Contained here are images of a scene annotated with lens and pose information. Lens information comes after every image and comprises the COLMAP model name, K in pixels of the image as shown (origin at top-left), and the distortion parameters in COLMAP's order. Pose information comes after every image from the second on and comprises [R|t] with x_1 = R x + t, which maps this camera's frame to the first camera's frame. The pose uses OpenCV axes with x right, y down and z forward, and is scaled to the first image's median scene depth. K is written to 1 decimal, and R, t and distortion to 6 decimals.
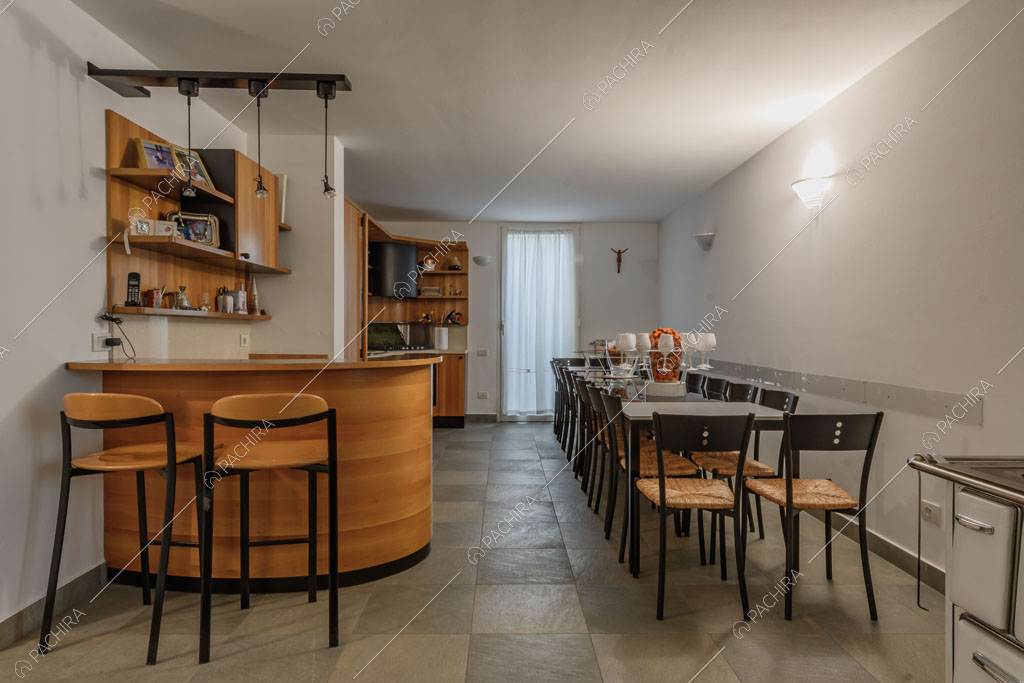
lens RADIAL K [[617.1, 0, 512.0], [0, 617.1, 341.5], [0, 0, 1]] dist [0.002729, -0.002100]
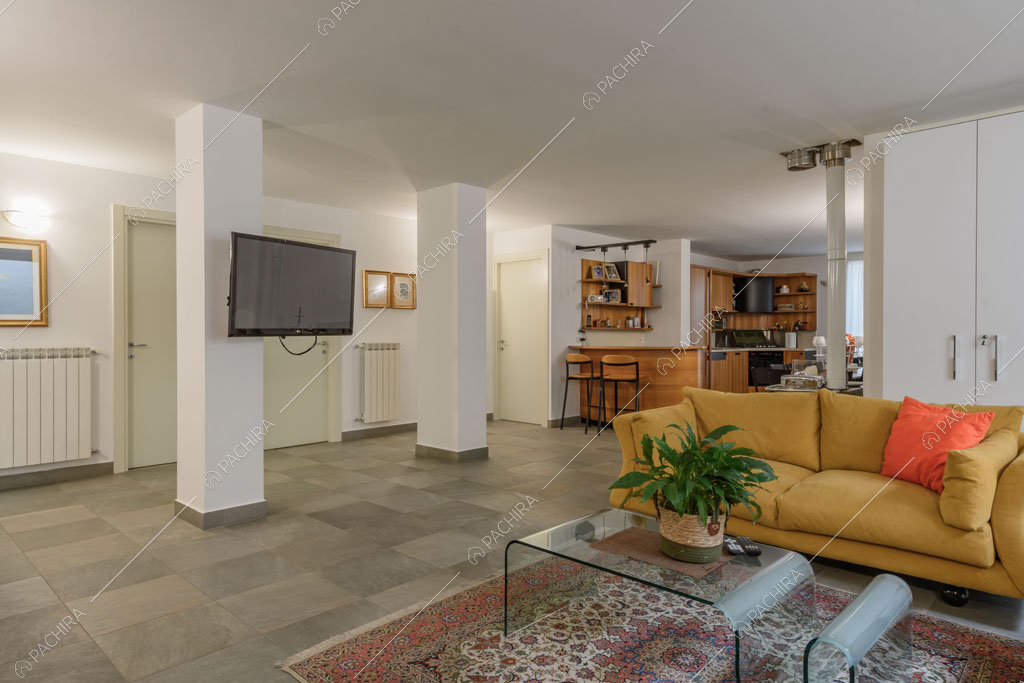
lens RADIAL K [[617.1, 0, 512.0], [0, 617.1, 341.5], [0, 0, 1]] dist [0.002729, -0.002100]
pose [[0.715929, 0.004301, -0.698159, 1.023168], [-0.009071, 0.999954, -0.003141, 0.020819], [0.698114, 0.008582, 0.715935, -1.172525]]
